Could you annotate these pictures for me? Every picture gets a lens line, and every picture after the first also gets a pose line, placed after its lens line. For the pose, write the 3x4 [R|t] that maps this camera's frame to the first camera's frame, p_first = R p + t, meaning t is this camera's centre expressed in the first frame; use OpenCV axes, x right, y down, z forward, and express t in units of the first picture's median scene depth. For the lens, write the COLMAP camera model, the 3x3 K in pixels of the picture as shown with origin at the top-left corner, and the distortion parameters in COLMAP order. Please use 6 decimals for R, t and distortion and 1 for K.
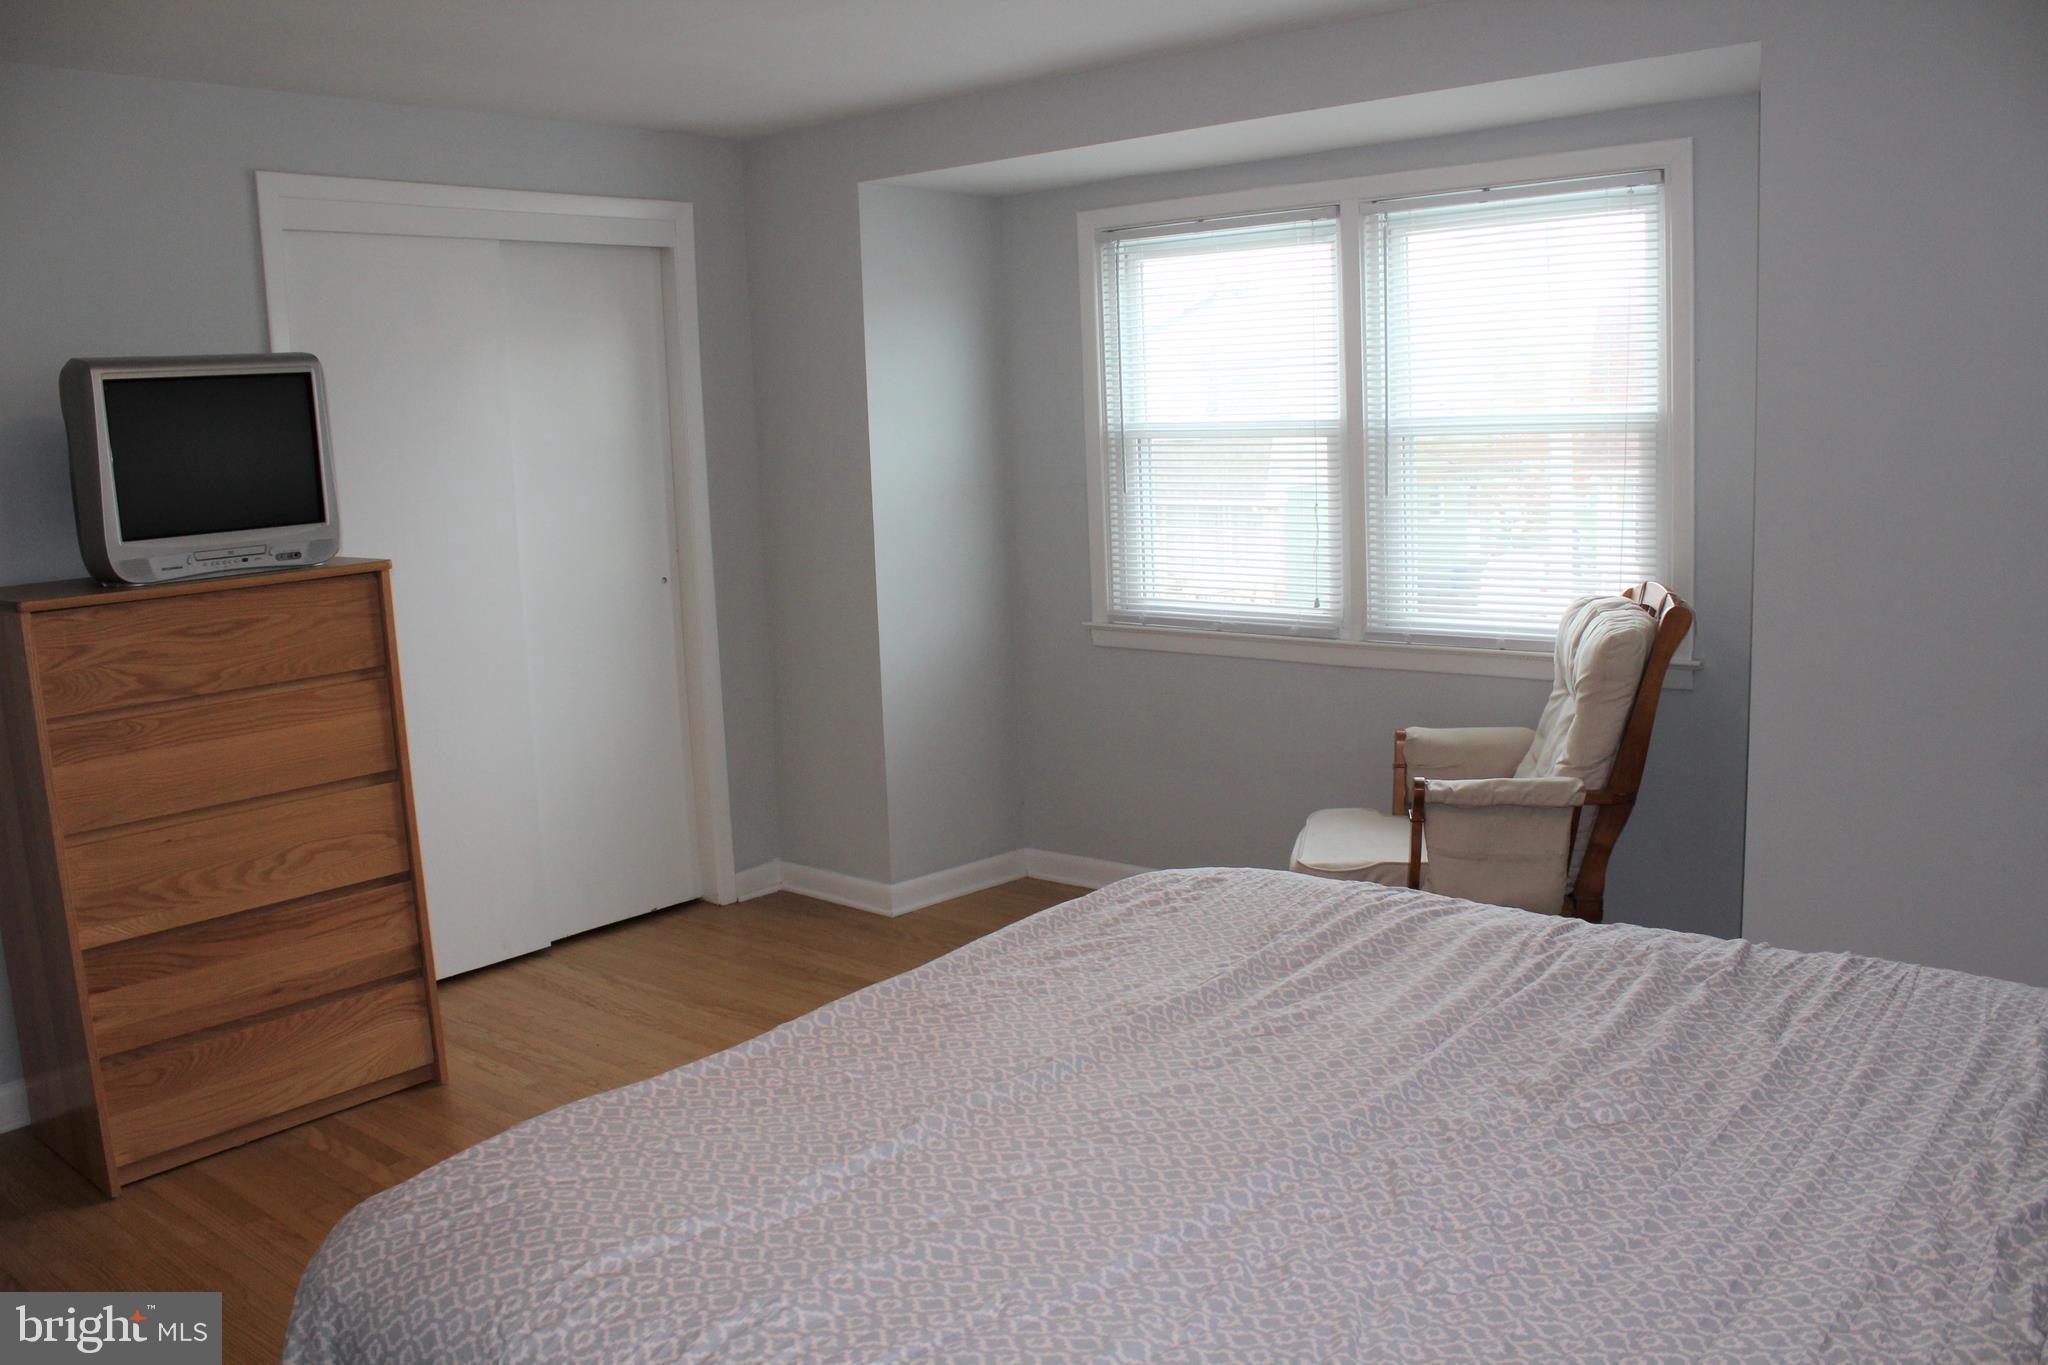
lens RADIAL K [[1704.1, 0, 1017.3], [0, 1704.1, 684.3], [0, 0, 1]] dist [-0.149658, 0.129484]
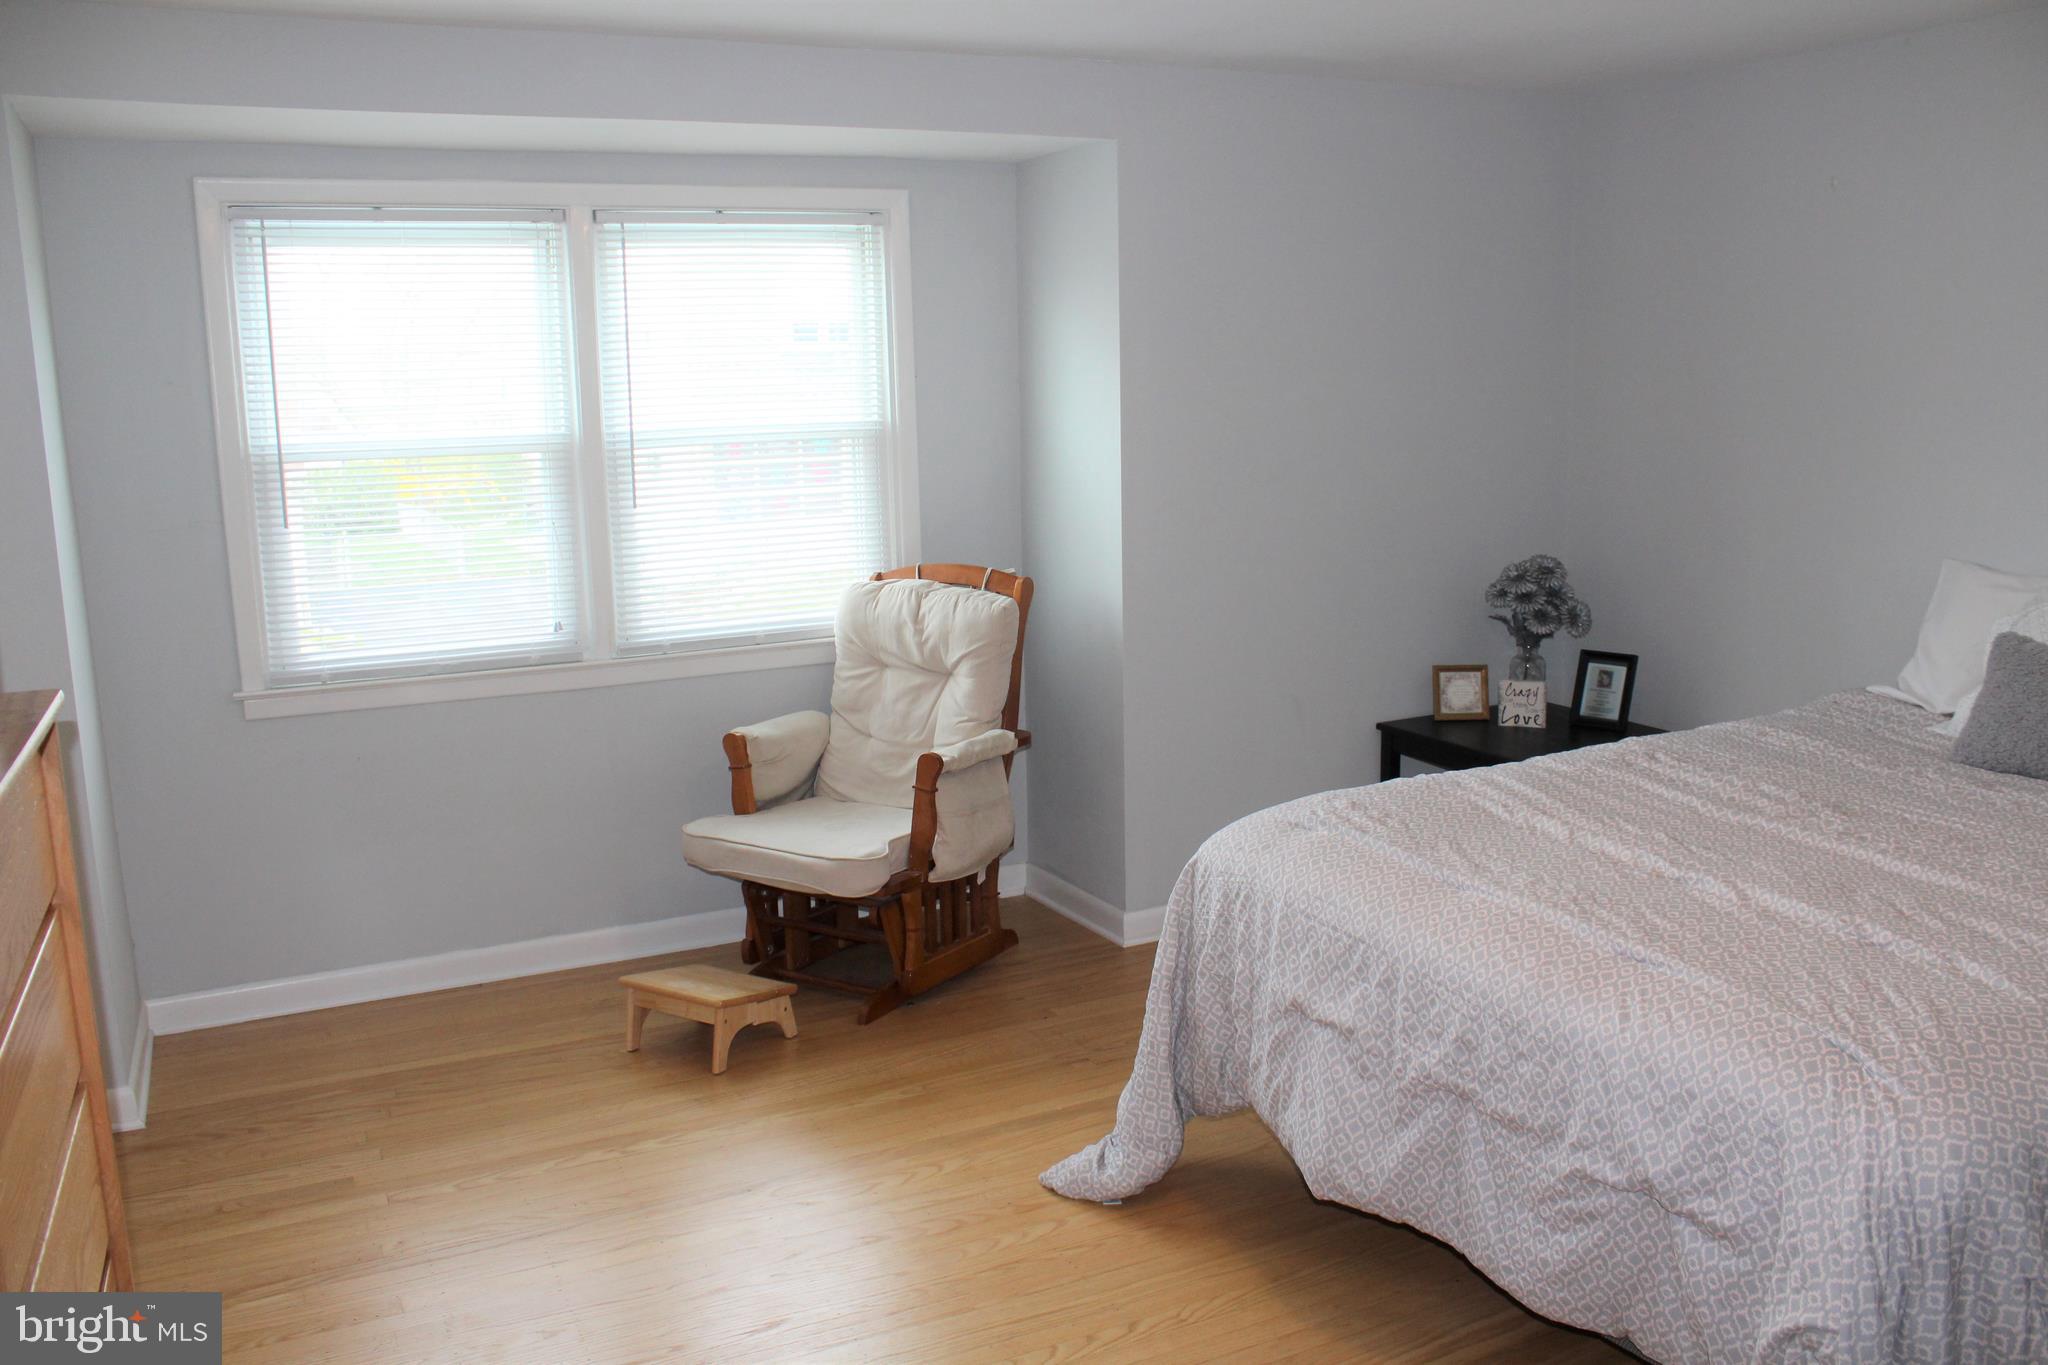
lens RADIAL K [[1704.1, 0, 1007.0], [0, 1704.1, 683.9], [0, 0, 1]] dist [-0.149658, 0.129484]
pose [[0.394966, -0.132389, 0.909107, -0.604362], [0.149052, 0.985686, 0.078784, -0.055005], [-0.906524, 0.104387, 0.409045, 0.402472]]
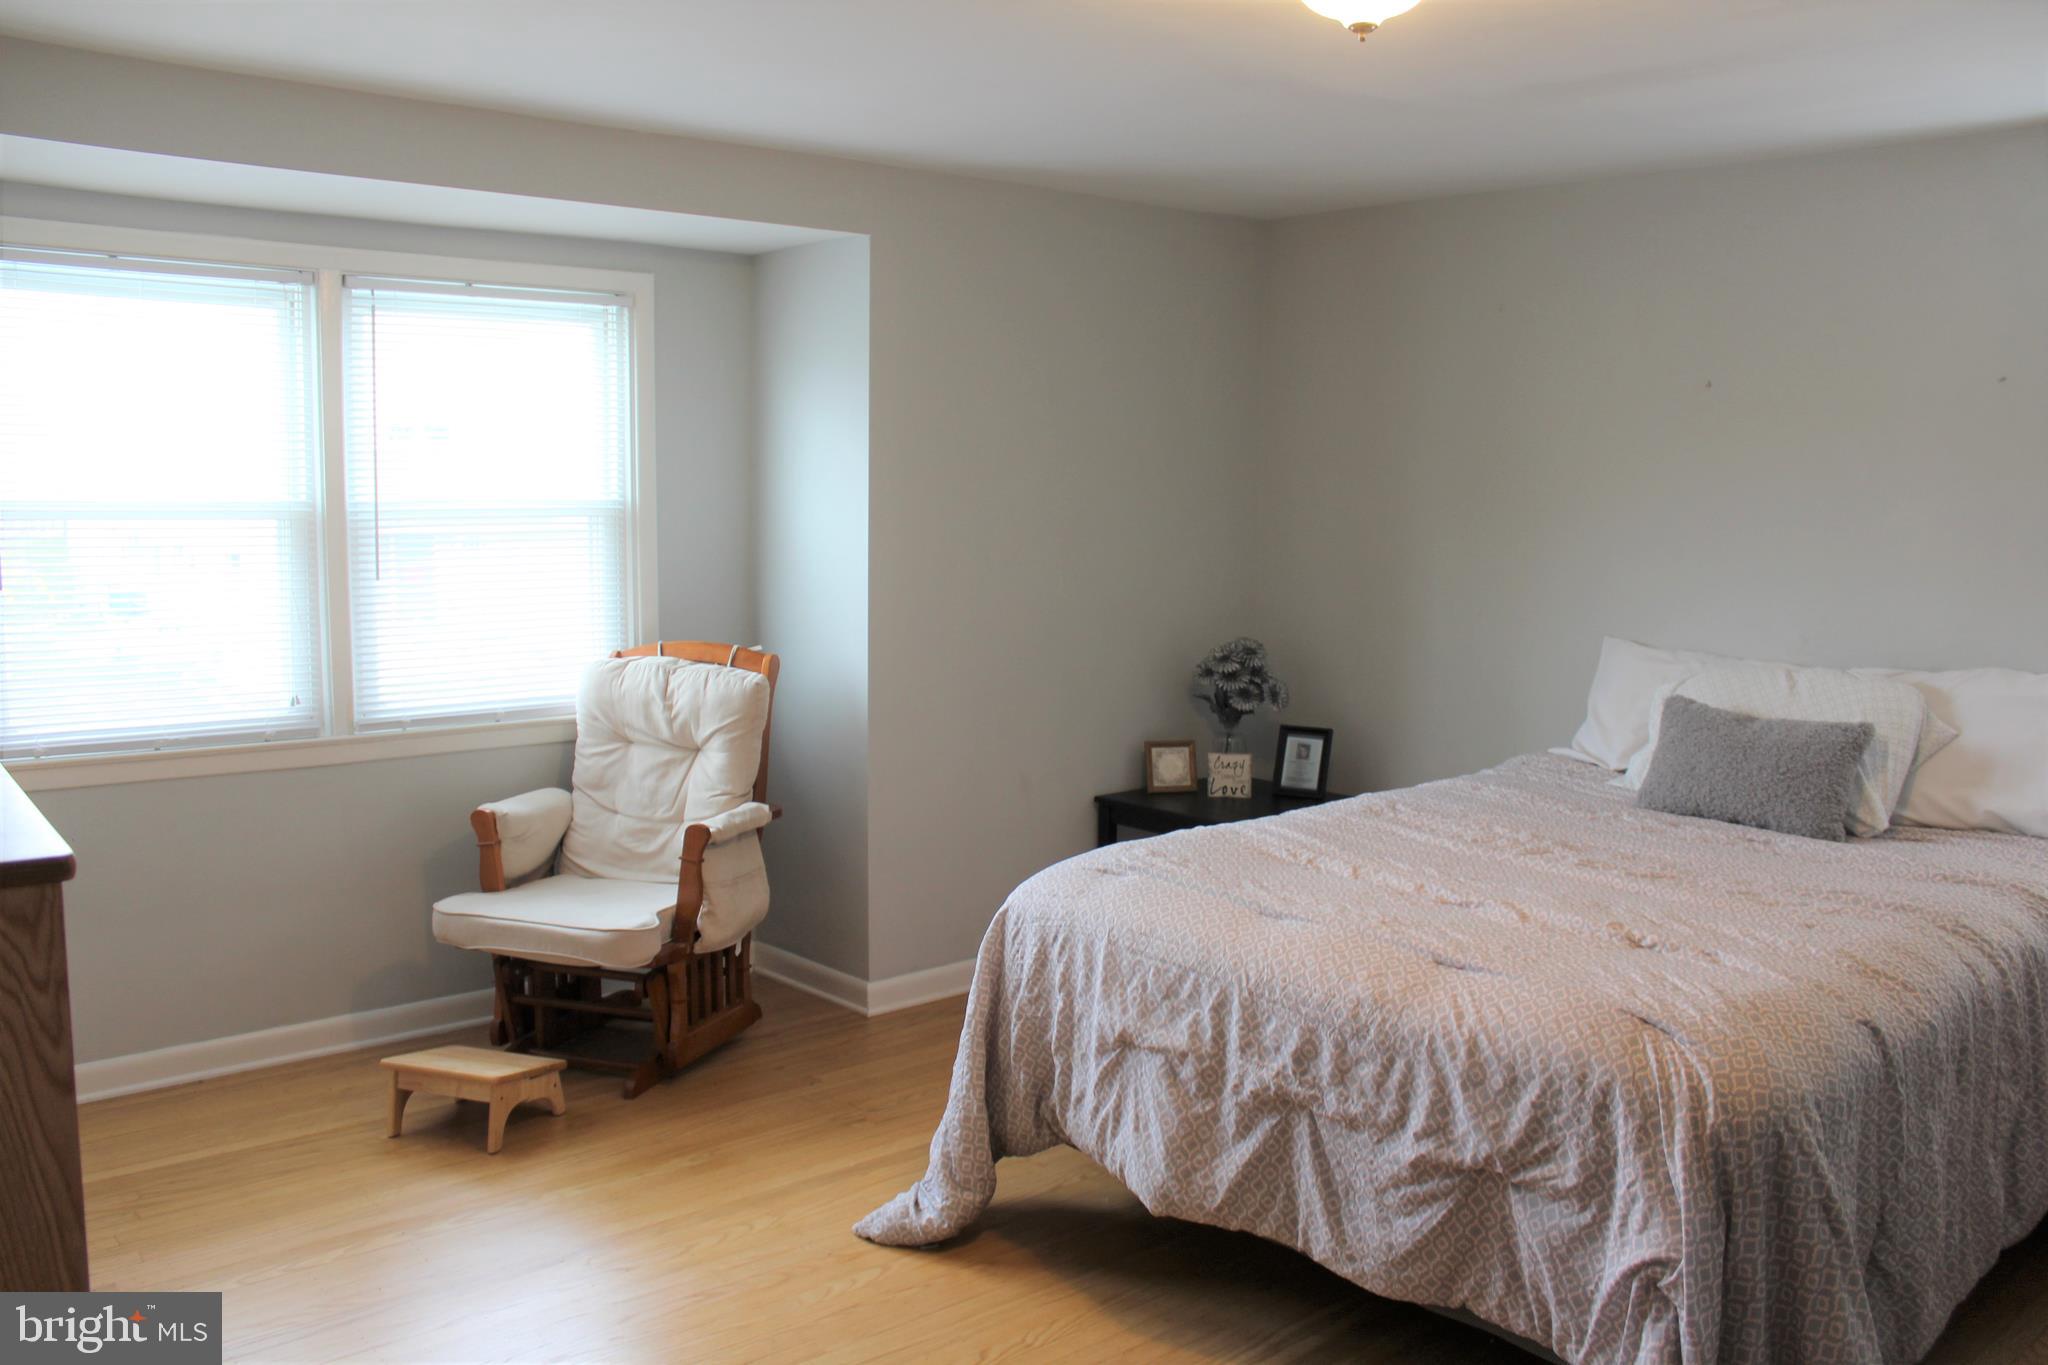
lens RADIAL K [[1704.1, 0, 1014.0], [0, 1704.1, 686.9], [0, 0, 1]] dist [-0.149658, 0.129484]
pose [[0.158633, -0.074064, 0.984556, -0.664519], [0.138401, 0.989005, 0.052099, -0.050088], [-0.977589, 0.127999, 0.167139, 0.485795]]
